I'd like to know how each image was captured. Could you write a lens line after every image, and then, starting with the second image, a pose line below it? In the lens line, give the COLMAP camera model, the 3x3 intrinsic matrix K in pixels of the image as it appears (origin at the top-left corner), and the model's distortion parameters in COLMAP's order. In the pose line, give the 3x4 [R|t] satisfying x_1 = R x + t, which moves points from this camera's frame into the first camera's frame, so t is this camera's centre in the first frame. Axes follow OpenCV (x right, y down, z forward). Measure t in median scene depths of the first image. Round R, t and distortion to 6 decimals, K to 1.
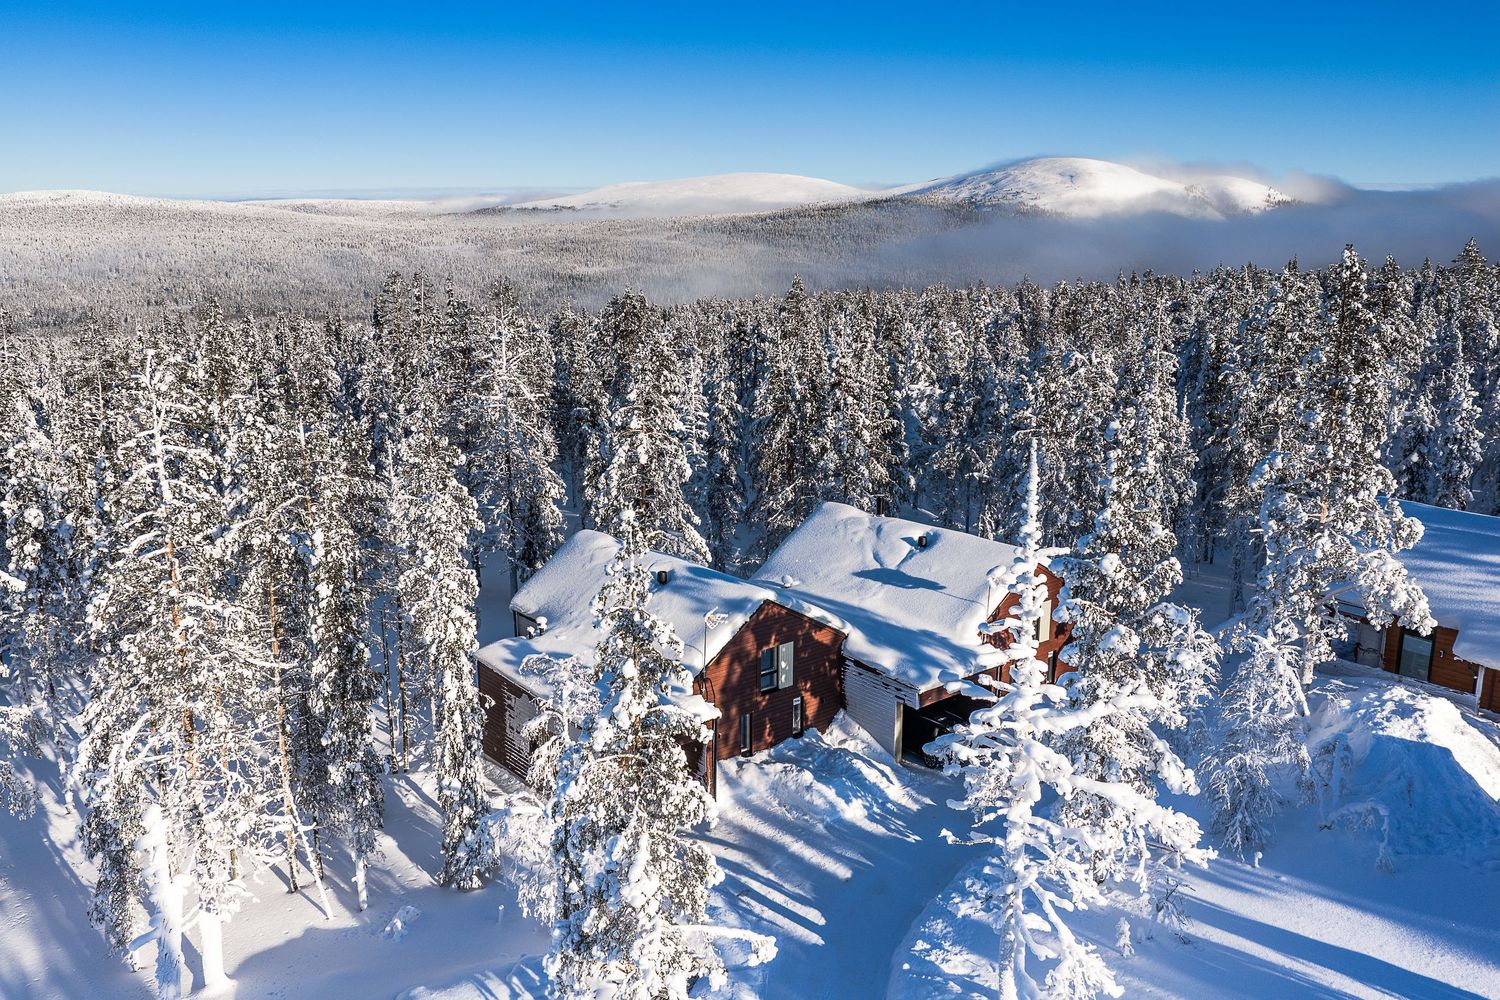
lens RADIAL K [[1233.4, 0, 751.4], [0, 1233.4, 501.6], [0, 0, 1]] dist [0.011175, -0.015914]
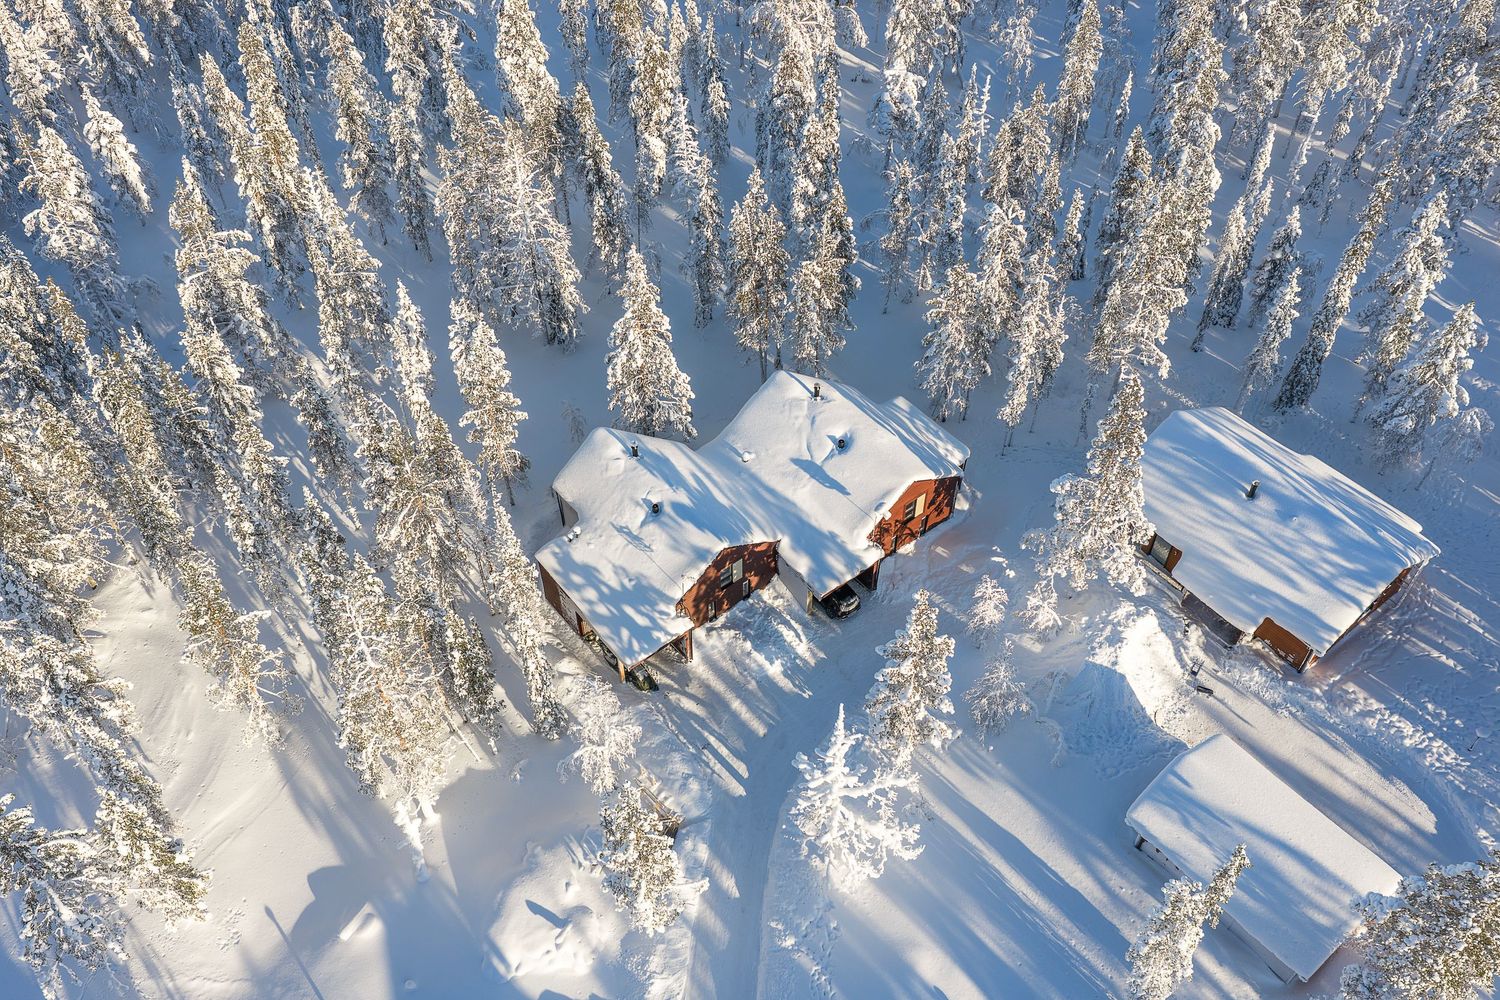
lens RADIAL K [[1233.4, 0, 748.7], [0, 1233.4, 497.6], [0, 0, 1]] dist [0.011175, -0.015914]
pose [[0.999709, 0.014716, -0.019093, 0.073292], [-0.001073, 0.818413, 0.574629, -0.859627], [0.024082, -0.574442, 0.818191, -0.219908]]
